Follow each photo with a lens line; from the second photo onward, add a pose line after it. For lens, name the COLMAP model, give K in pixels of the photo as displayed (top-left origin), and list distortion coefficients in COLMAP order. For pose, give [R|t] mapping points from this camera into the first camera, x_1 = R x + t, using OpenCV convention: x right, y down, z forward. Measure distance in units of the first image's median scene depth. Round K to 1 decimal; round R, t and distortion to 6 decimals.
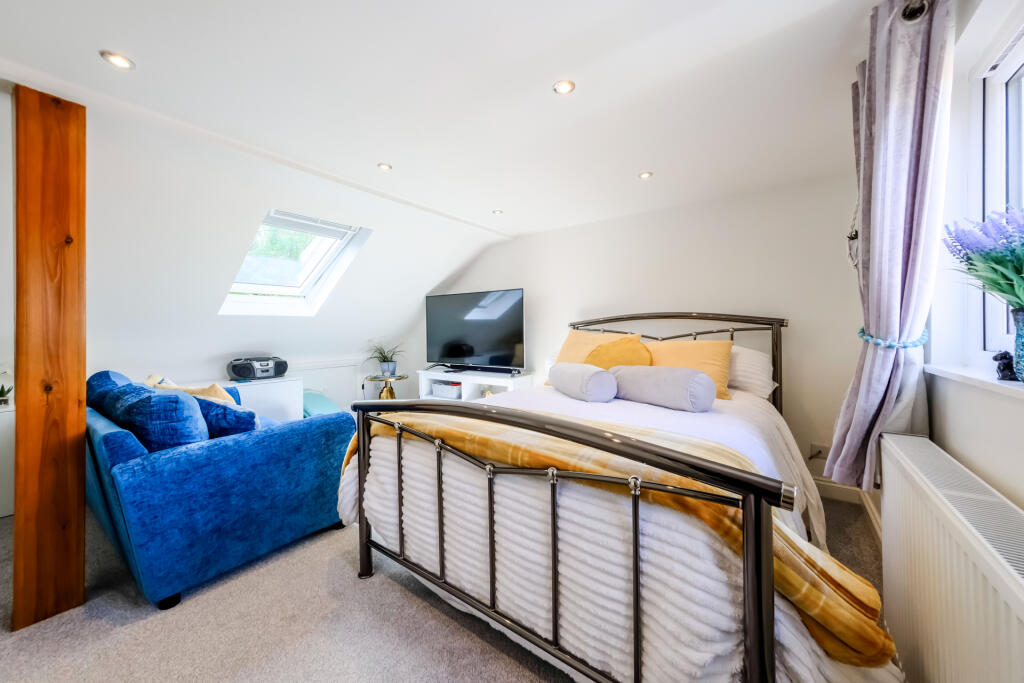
lens RADIAL K [[362.9, 0, 510.1], [0, 362.9, 347.3], [0, 0, 1]] dist [0.000459, 0.000094]
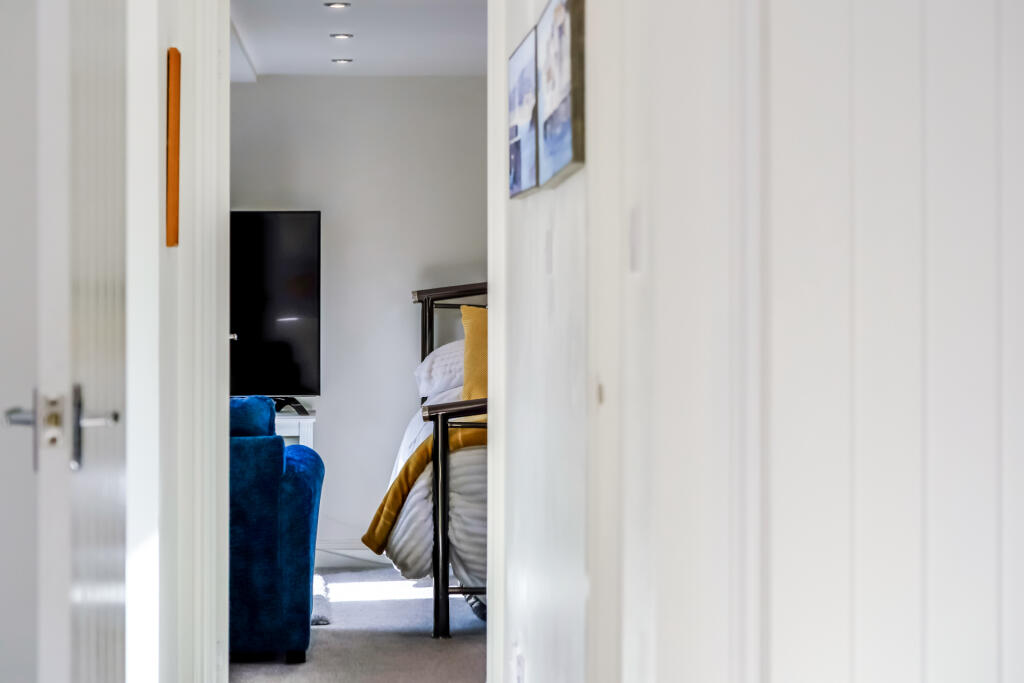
lens RADIAL K [[2592.2, 0, 512.0], [0, 2592.2, 341.5], [0, 0, 1]] dist [0.012237, 0.233340]
pose [[0.791025, -0.012068, 0.611665, -1.740187], [0.027544, 0.999494, -0.015901, 0.050917], [-0.611164, 0.029426, 0.790957, -1.640640]]
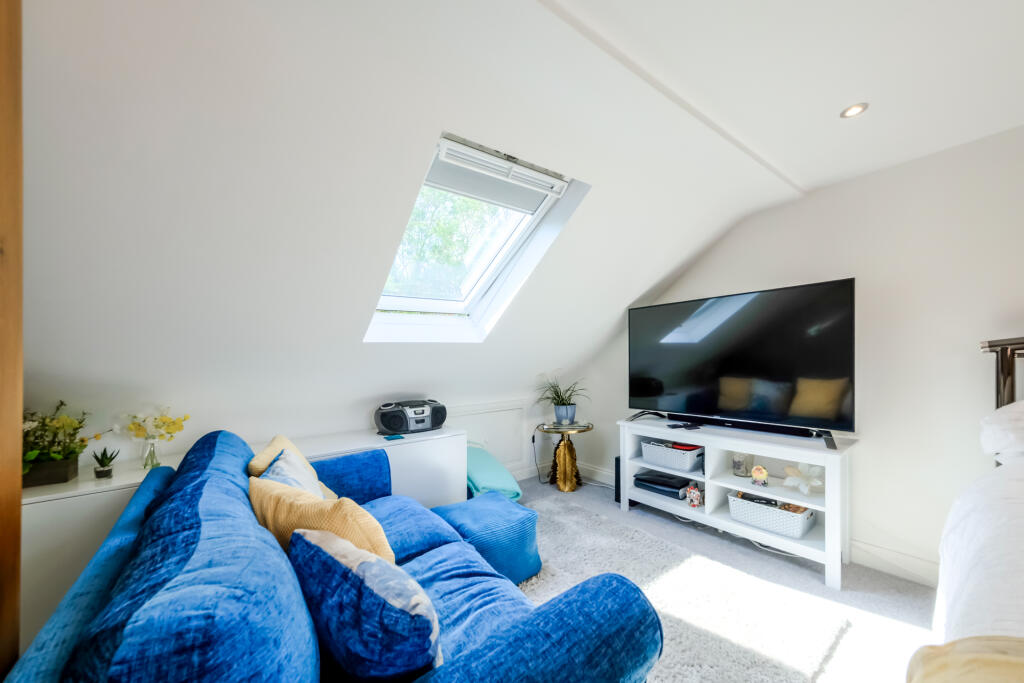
lens RADIAL K [[382.9, 0, 516.7], [0, 382.9, 367.1], [0, 0, 1]] dist [-0.001077, -0.000081]
pose [[0.950714, -0.006763, -0.309994, -0.266309], [-0.000556, 0.999723, -0.023518, -0.022180], [0.310068, 0.022531, 0.950447, 0.350910]]
